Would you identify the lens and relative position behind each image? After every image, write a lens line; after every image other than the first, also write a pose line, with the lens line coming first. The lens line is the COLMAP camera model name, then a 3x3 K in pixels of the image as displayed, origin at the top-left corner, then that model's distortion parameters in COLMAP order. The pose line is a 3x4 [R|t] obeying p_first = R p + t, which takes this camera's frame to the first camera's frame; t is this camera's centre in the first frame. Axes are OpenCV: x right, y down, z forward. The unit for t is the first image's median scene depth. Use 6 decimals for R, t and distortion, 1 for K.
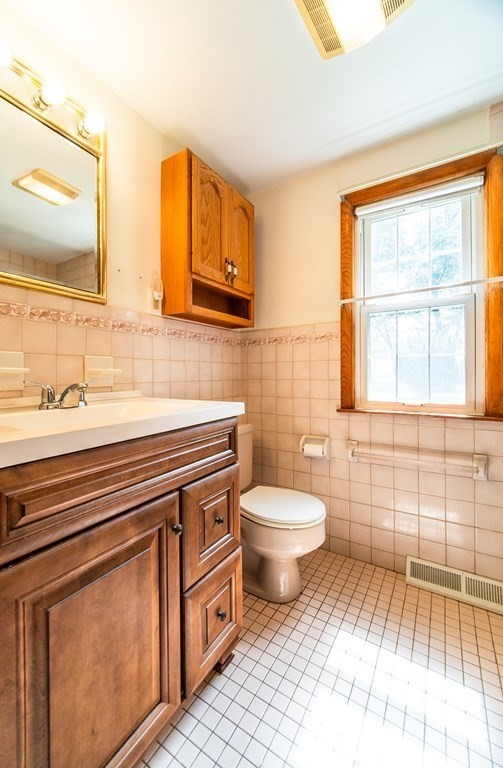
lens RADIAL K [[300.3, 0, 248.3], [0, 300.3, 373.6], [0, 0, 1]] dist [-0.001788, 0.000061]
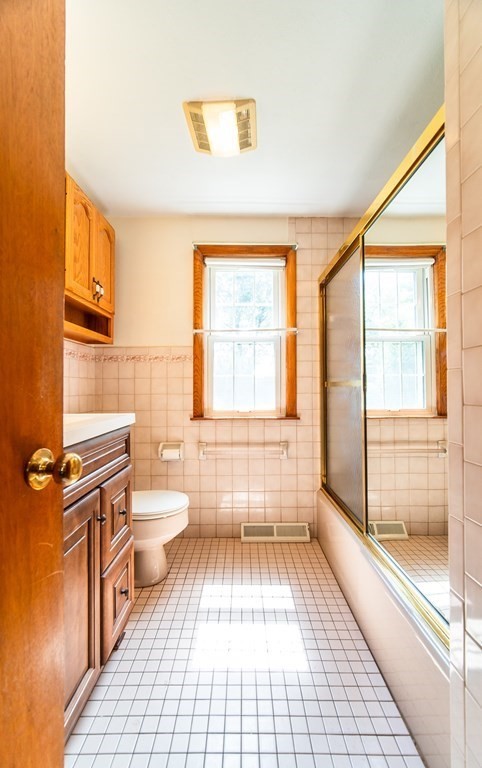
lens RADIAL K [[303.9, 0, 241.0], [0, 303.9, 384.0], [0, 0, 1]] dist [0.000760, -0.000090]
pose [[0.842556, 0.010886, 0.538499, -0.225808], [-0.002588, 0.999866, -0.016162, -0.000534], [-0.538602, 0.012224, 0.842471, -0.172732]]
